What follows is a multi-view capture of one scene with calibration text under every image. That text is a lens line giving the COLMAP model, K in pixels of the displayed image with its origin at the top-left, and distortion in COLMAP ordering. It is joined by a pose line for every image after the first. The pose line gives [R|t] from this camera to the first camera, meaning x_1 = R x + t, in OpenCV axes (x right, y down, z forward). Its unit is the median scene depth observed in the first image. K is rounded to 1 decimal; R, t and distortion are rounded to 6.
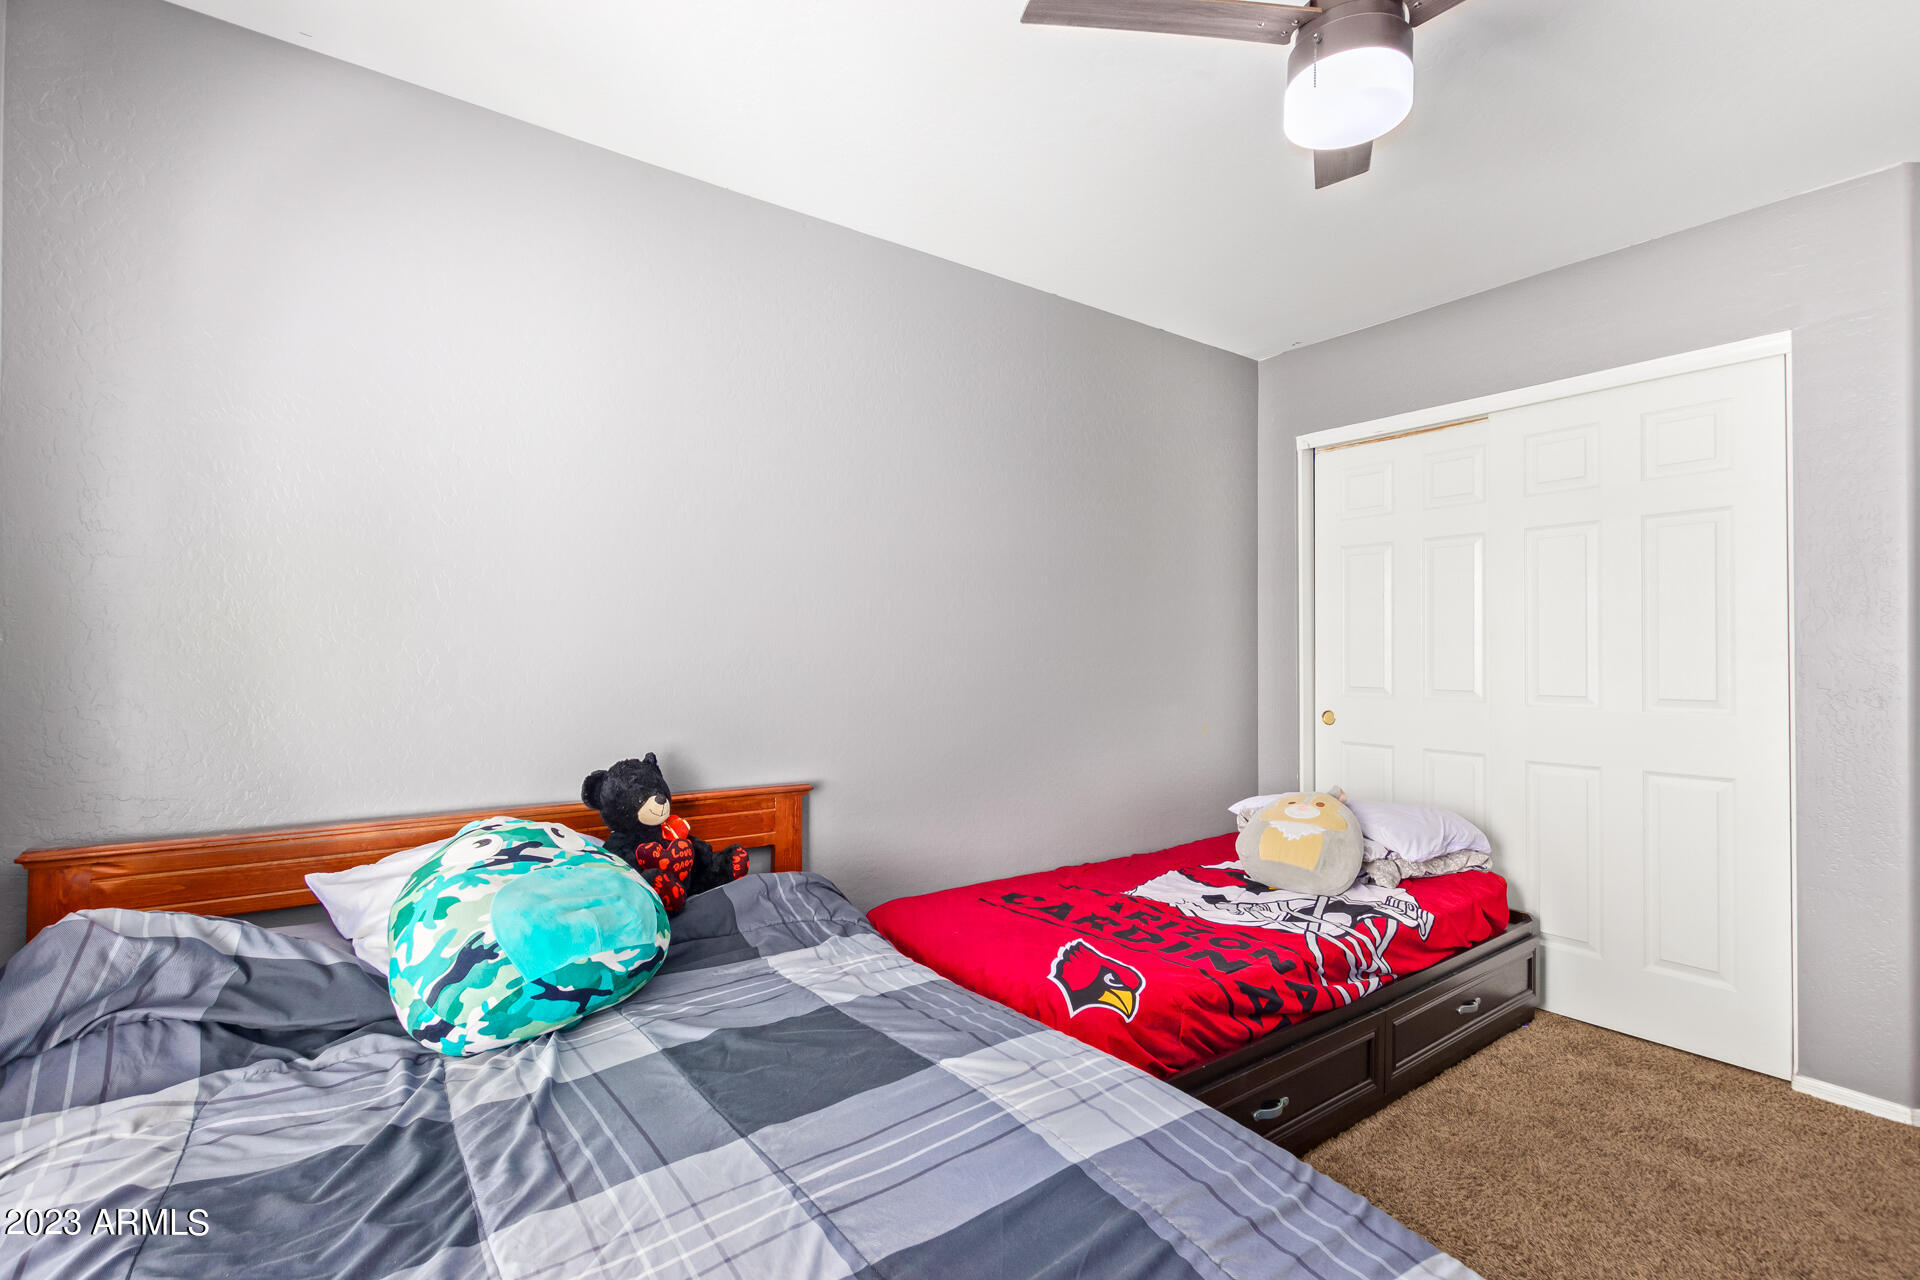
lens RADIAL K [[879.2, 0, 960.3], [0, 879.2, 647.7], [0, 0, 1]] dist [0.005159, -0.000322]
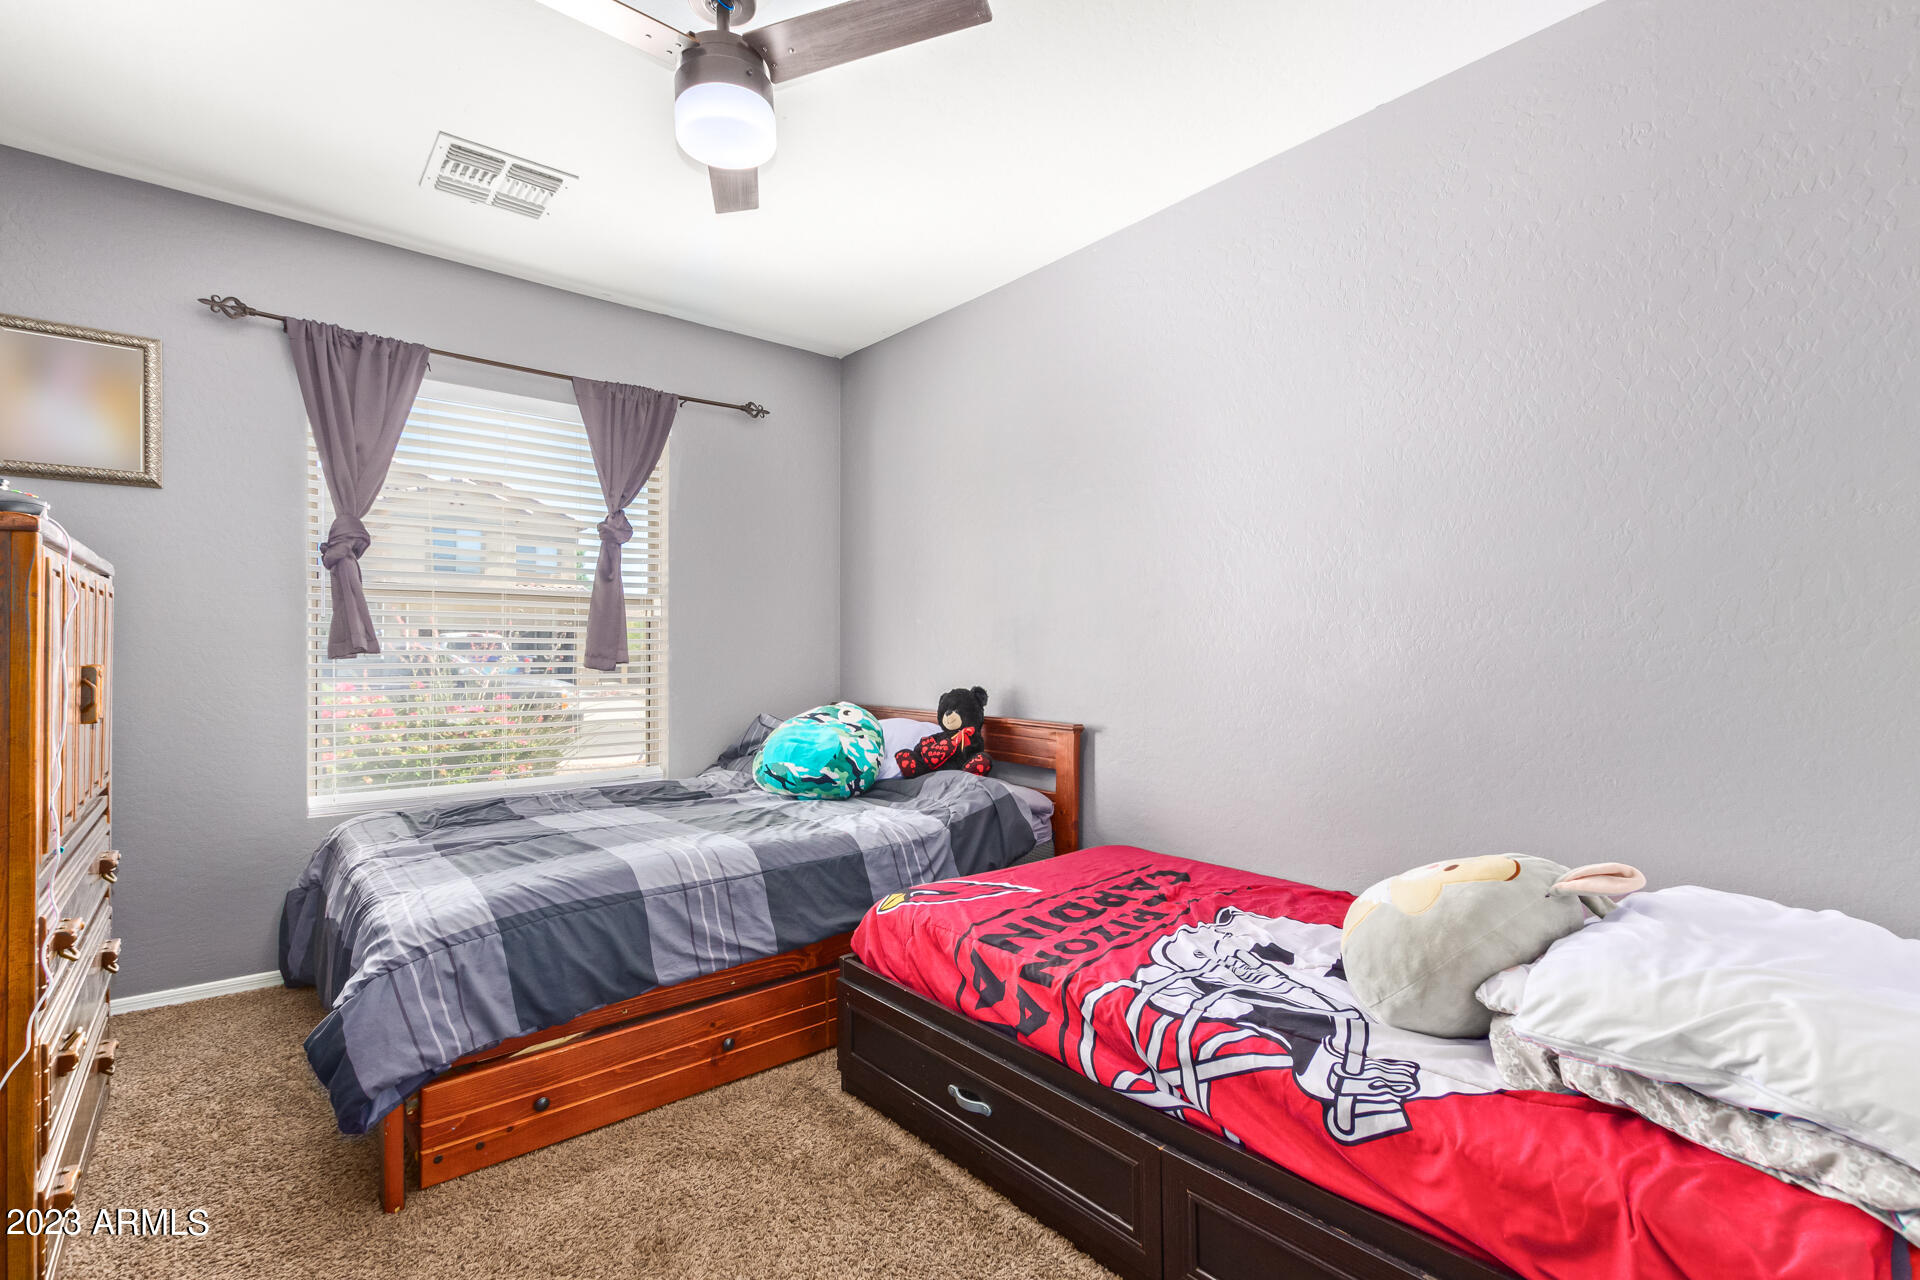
lens RADIAL K [[879.2, 0, 962.0], [0, 879.2, 645.4], [0, 0, 1]] dist [0.005159, -0.000322]
pose [[0.044576, -0.018332, -0.998838, 1.064378], [0.019478, 0.999658, -0.017478, 0.059554], [0.998816, -0.018676, 0.044918, 0.804174]]
